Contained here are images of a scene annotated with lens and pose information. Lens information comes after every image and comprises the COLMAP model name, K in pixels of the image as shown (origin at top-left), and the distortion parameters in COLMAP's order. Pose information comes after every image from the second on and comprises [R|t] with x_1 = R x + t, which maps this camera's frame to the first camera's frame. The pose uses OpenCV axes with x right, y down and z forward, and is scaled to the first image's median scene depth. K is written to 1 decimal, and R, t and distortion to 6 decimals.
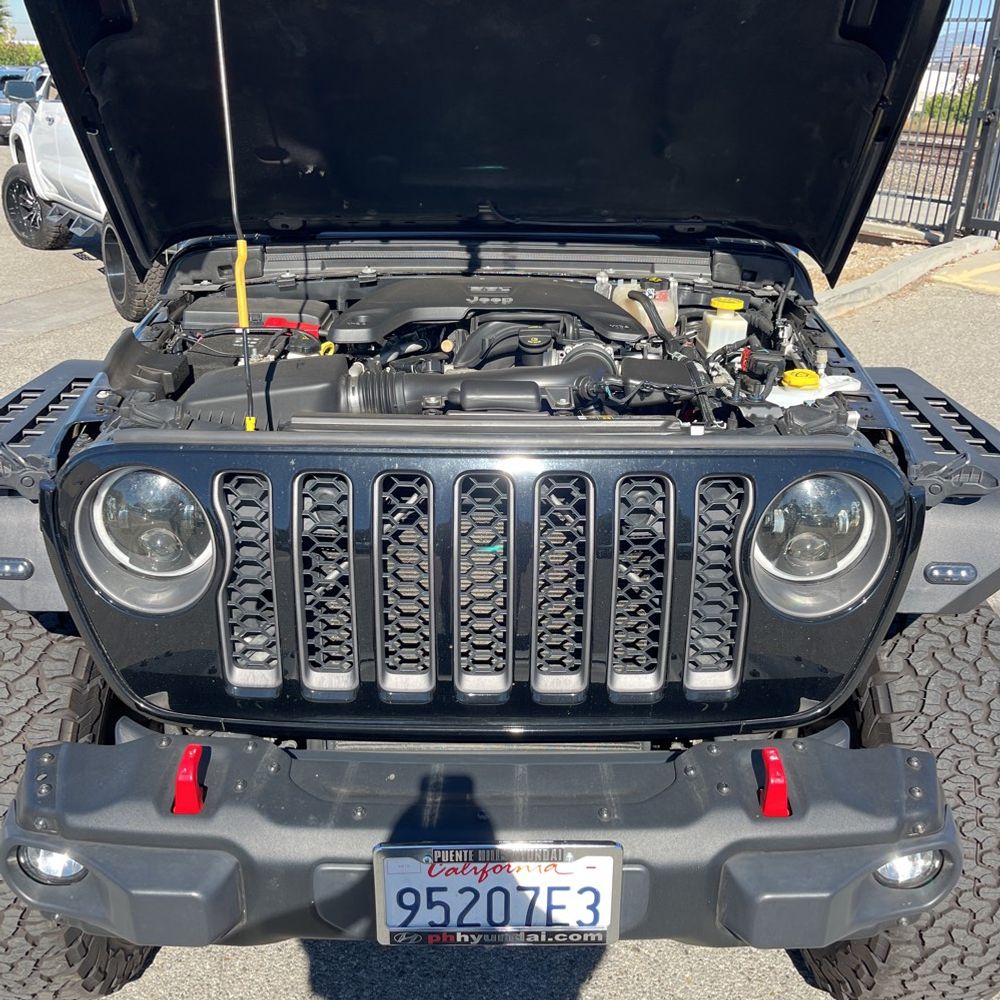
lens RADIAL K [[1030.2, 0, 501.3], [0, 1030.2, 502.8], [0, 0, 1]] dist [0.012979, -0.001279]
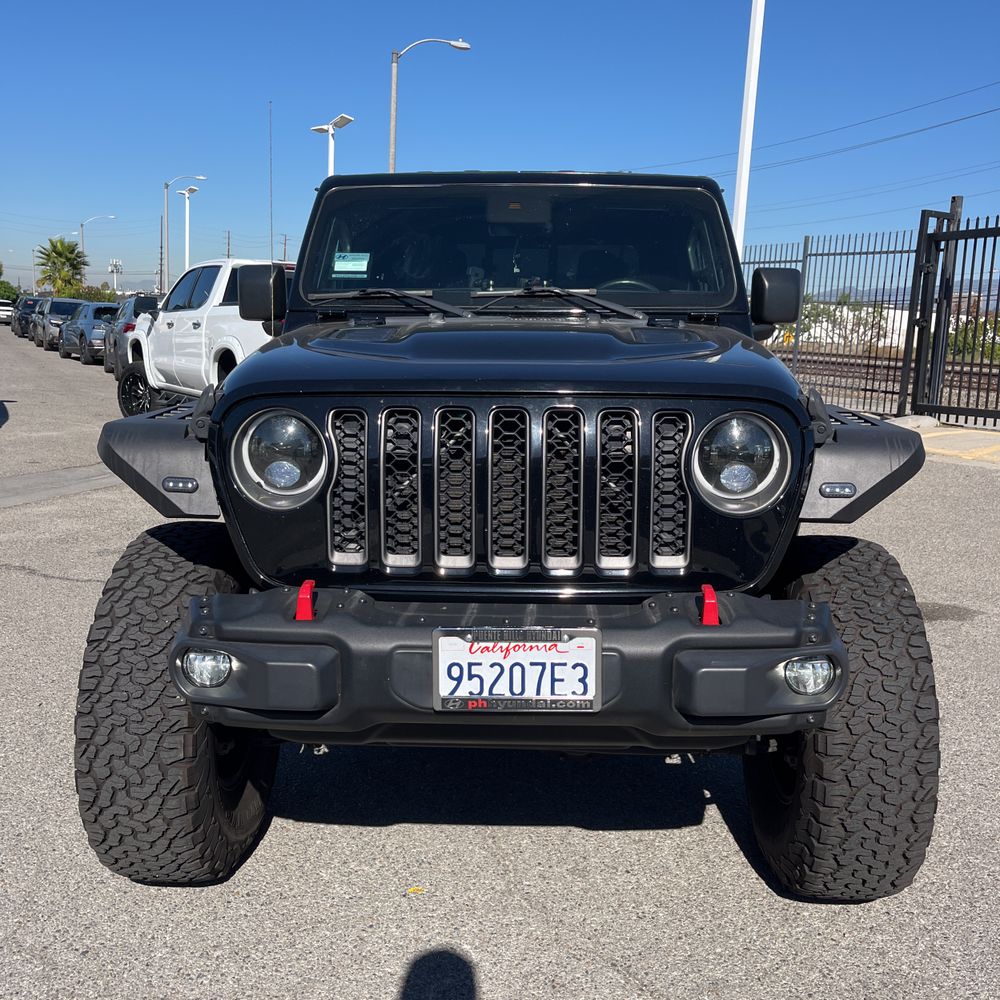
lens RADIAL K [[1018.4, 0, 509.4], [0, 1018.4, 500.4], [0, 0, 1]] dist [0.029422, -0.022139]
pose [[0.999678, -0.000875, -0.025367, 0.020310], [-0.004607, 0.976550, -0.215242, 0.409006], [0.024961, 0.215289, 0.976231, -0.401716]]
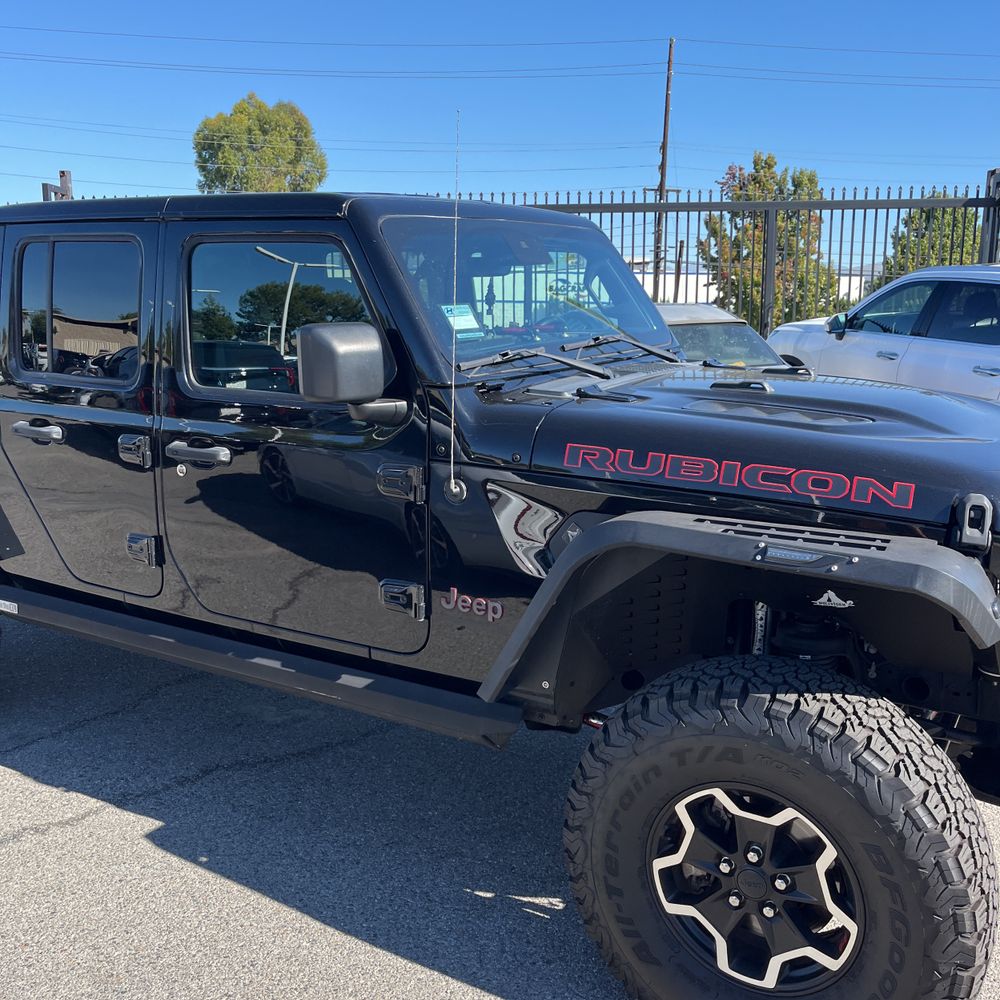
lens RADIAL K [[1018.9, 0, 487.4], [0, 1018.9, 502.8], [0, 0, 1]] dist [0.014749, 0.004394]
pose [[0.542454, -0.201330, 0.815604, -1.962588], [0.334653, 0.942288, 0.010026, -0.311787], [-0.770552, 0.267506, 0.578524, 0.740546]]
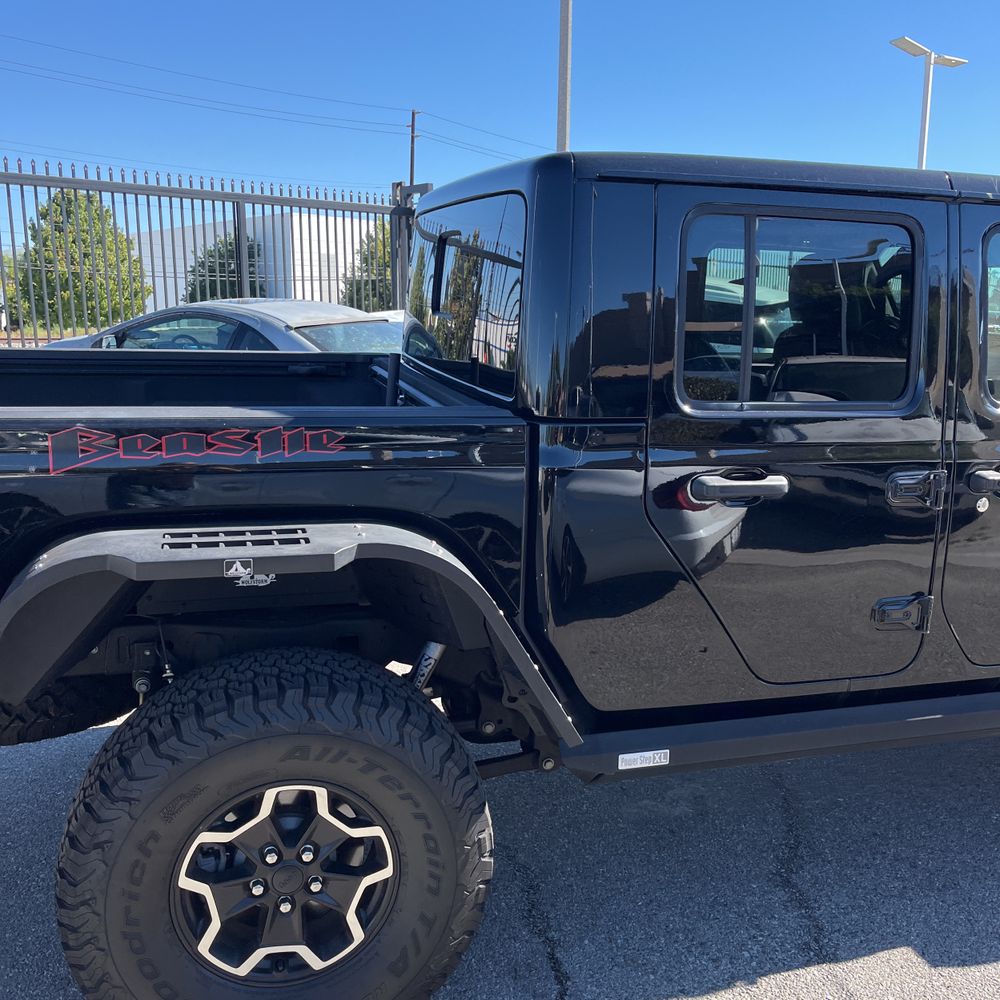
lens RADIAL K [[1011.2, 0, 503.1], [0, 1011.2, 498.4], [0, 0, 1]] dist [0.028827, -0.015438]
pose [[-0.264571, -0.225213, 0.937700, -1.983566], [0.337221, 0.889357, 0.308748, -1.370707], [-0.903485, 0.397898, -0.159352, 3.399392]]
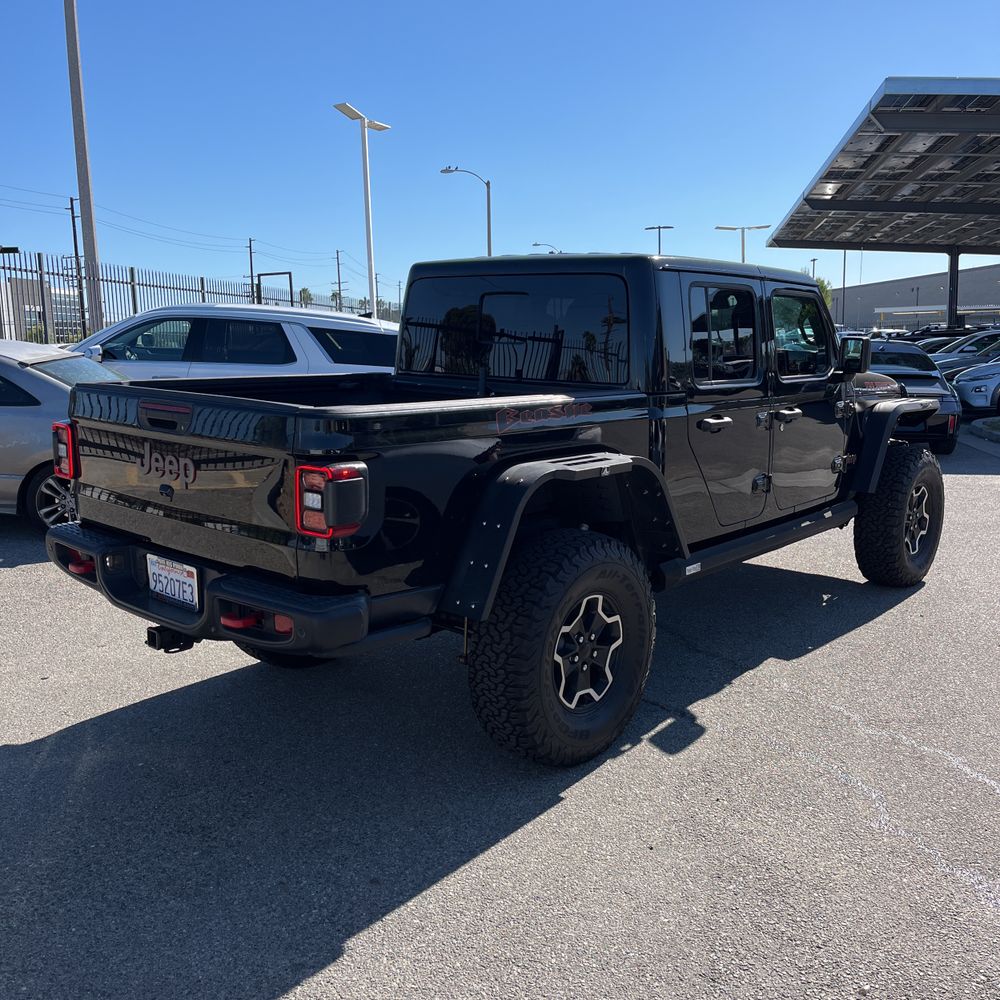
lens RADIAL K [[998.8, 0, 513.5], [0, 998.8, 492.5], [0, 0, 1]] dist [0.031579, -0.013107]
pose [[-0.751245, -0.135768, 0.645909, -2.145905], [0.228607, 0.864516, 0.447606, -2.107527], [-0.619169, 0.483921, -0.618425, 5.192103]]
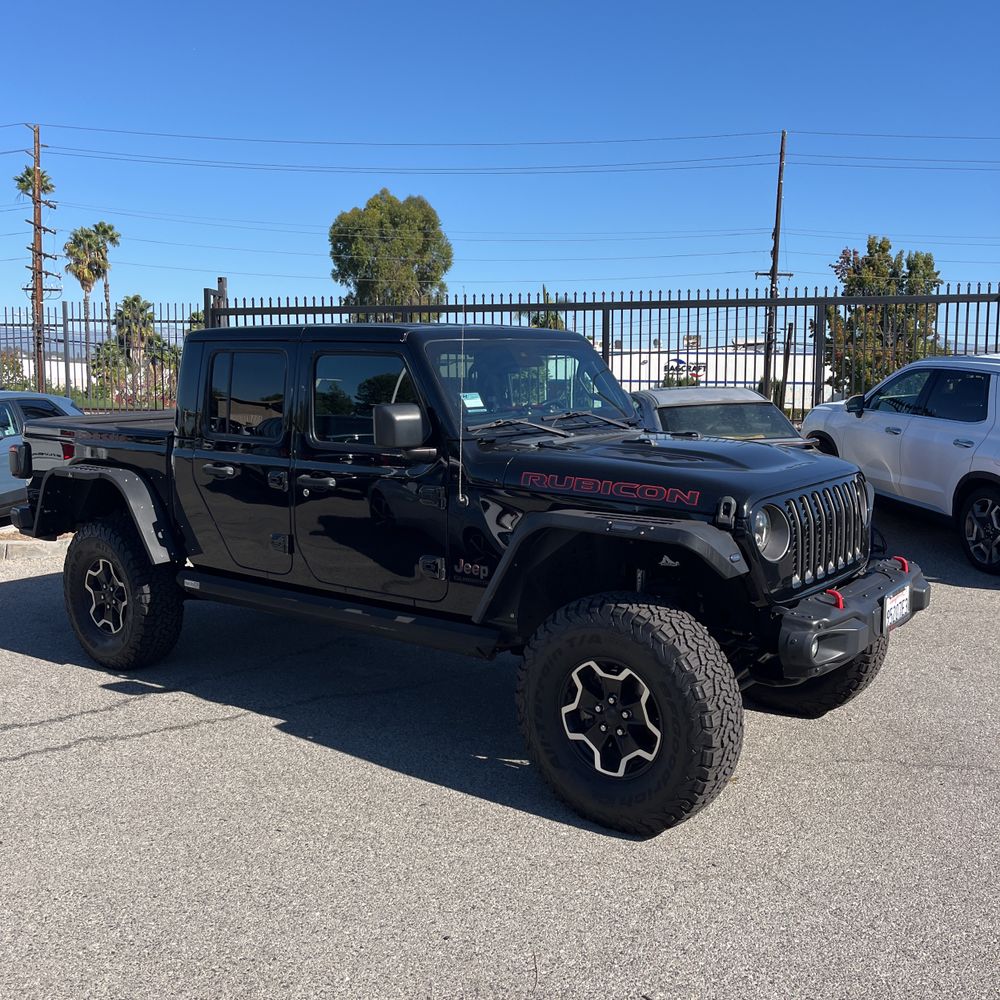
lens RADIAL K [[1018.4, 0, 509.4], [0, 1018.4, 500.4], [0, 0, 1]] dist [0.029422, -0.022139]
pose [[0.621682, -0.130020, 0.772403, -2.783323], [0.315718, 0.944066, -0.095194, -0.003760], [-0.716822, 0.303042, 0.627958, -0.186971]]
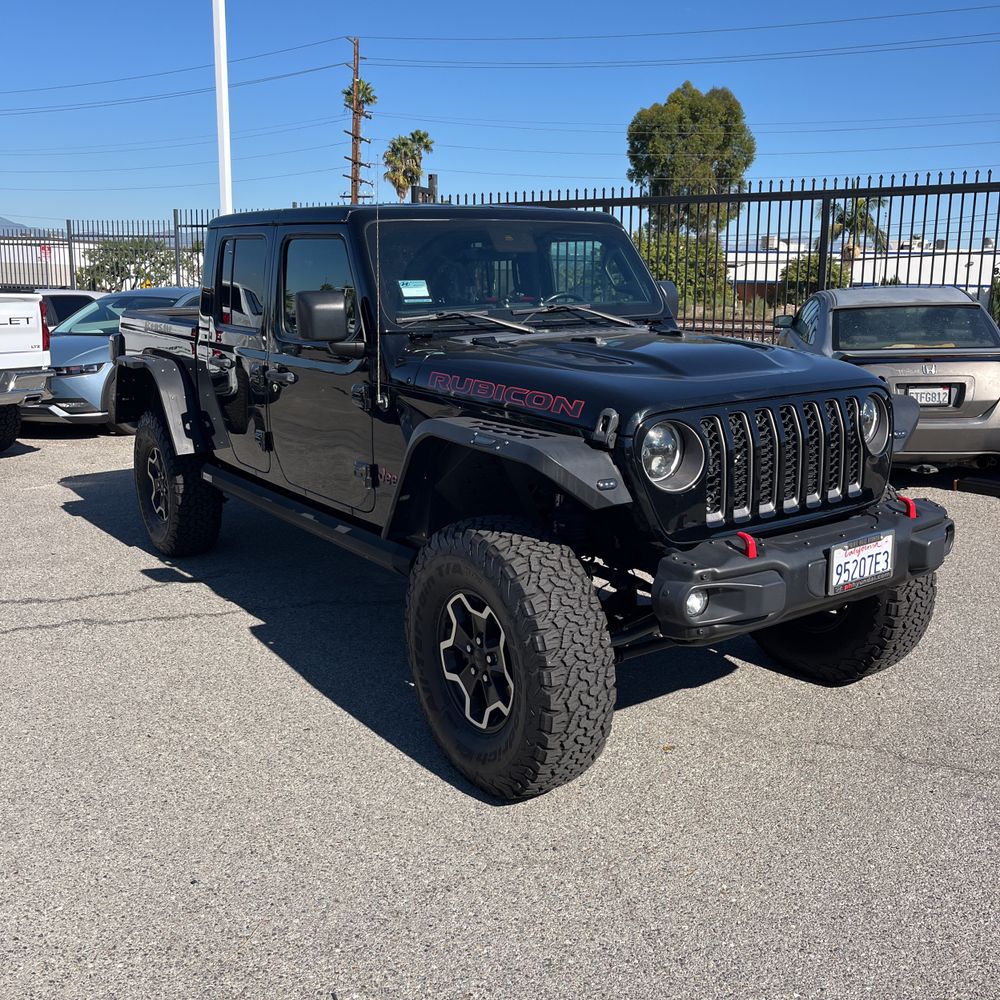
lens RADIAL K [[1018.4, 0, 500.5], [0, 1018.4, 480.8], [0, 0, 1]] dist [0.025140, 0.001167]
pose [[0.828646, -0.139622, 0.542080, -1.783783], [0.234294, 0.965997, -0.109341, 0.232875], [-0.508382, 0.217611, 0.833183, -0.551104]]
